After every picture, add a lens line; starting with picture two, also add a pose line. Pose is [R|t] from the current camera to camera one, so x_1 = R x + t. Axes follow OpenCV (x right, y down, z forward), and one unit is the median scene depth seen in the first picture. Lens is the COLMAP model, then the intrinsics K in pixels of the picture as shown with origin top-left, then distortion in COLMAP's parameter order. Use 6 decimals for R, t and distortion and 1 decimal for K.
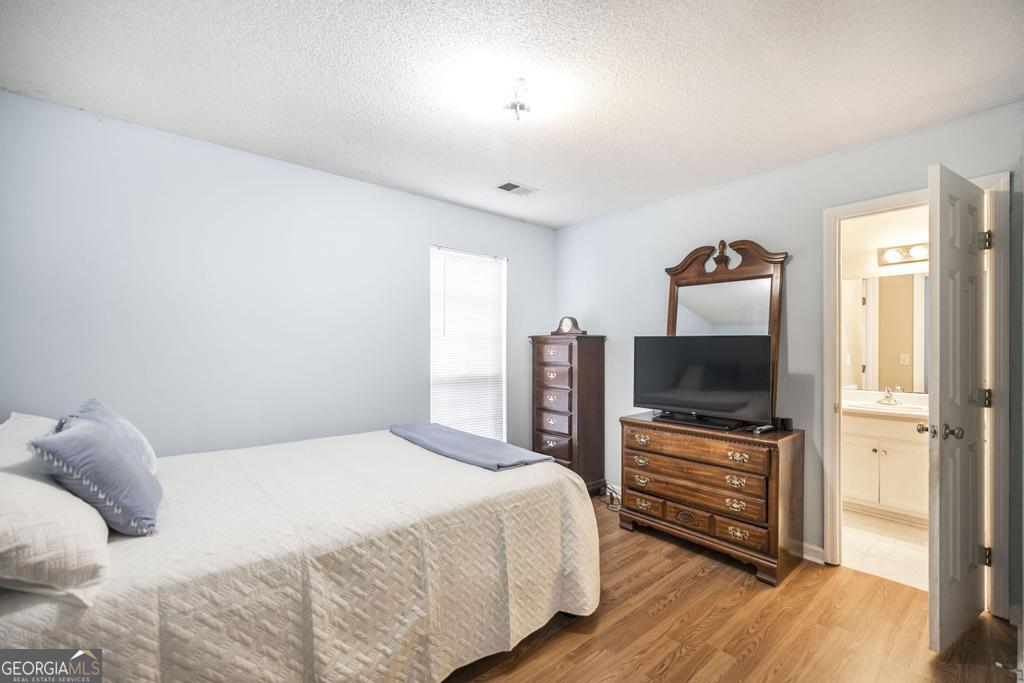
lens RADIAL K [[449.7, 0, 512.0], [0, 449.7, 341.5], [0, 0, 1]] dist [-0.000266, -0.000005]
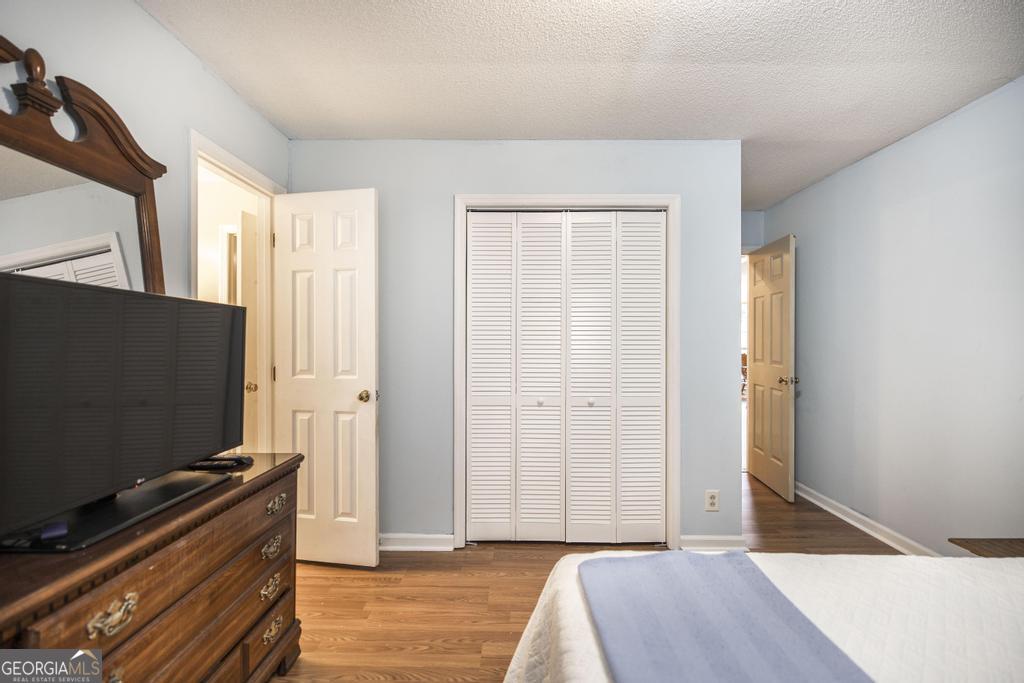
lens RADIAL K [[449.7, 0, 512.0], [0, 449.7, 341.5], [0, 0, 1]] dist [-0.000266, -0.000005]
pose [[-0.749481, -0.004127, 0.662013, -0.122234], [-0.003085, 0.999991, 0.002742, 0.029125], [-0.662018, 0.000013, -0.749488, 1.092135]]
